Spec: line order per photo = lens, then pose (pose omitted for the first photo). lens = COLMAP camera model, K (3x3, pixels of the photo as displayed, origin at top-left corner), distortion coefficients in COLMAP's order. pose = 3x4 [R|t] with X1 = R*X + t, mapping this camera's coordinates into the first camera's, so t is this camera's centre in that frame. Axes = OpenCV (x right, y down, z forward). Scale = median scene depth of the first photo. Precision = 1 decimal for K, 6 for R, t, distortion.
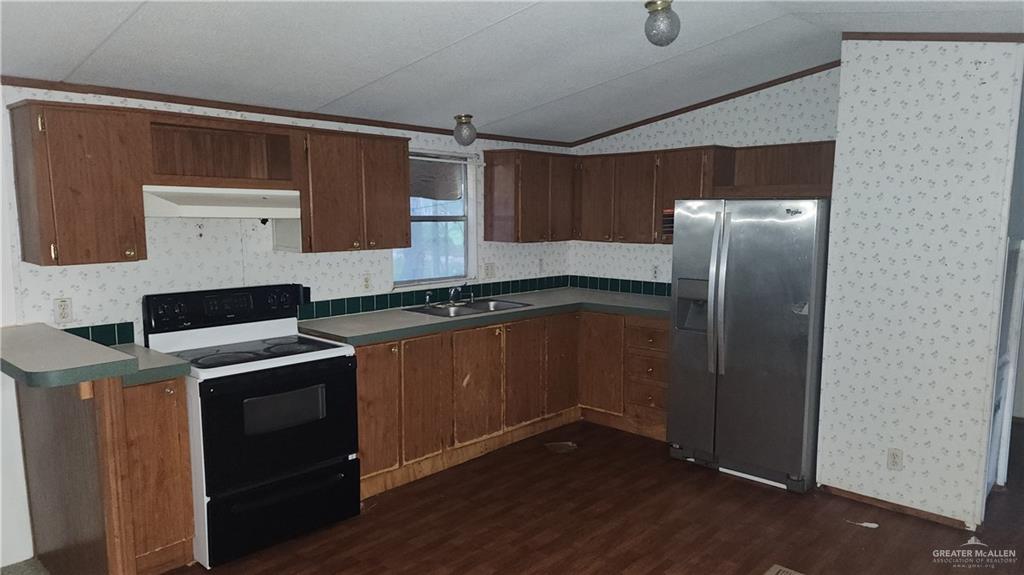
lens RADIAL K [[669.8, 0, 566.4], [0, 669.8, 293.4], [0, 0, 1]] dist [-0.002557, -0.001745]
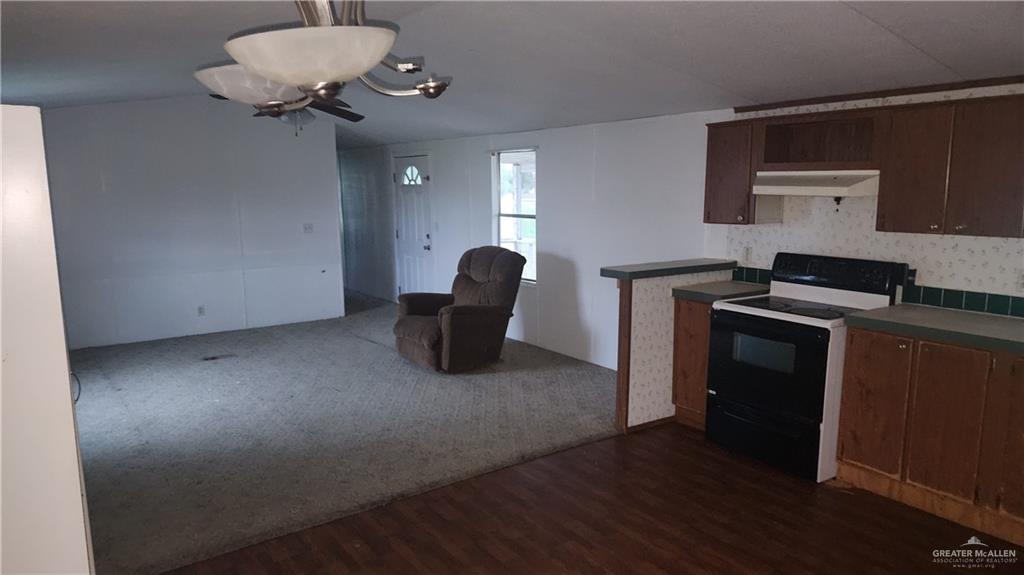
lens RADIAL K [[669.8, 0, 566.4], [0, 669.8, 293.4], [0, 0, 1]] dist [-0.002557, -0.001745]
pose [[-0.189833, 0.137504, -0.972140, 0.732568], [-0.131379, 0.977682, 0.163942, -0.075983], [0.972987, 0.158840, -0.167531, 0.760410]]
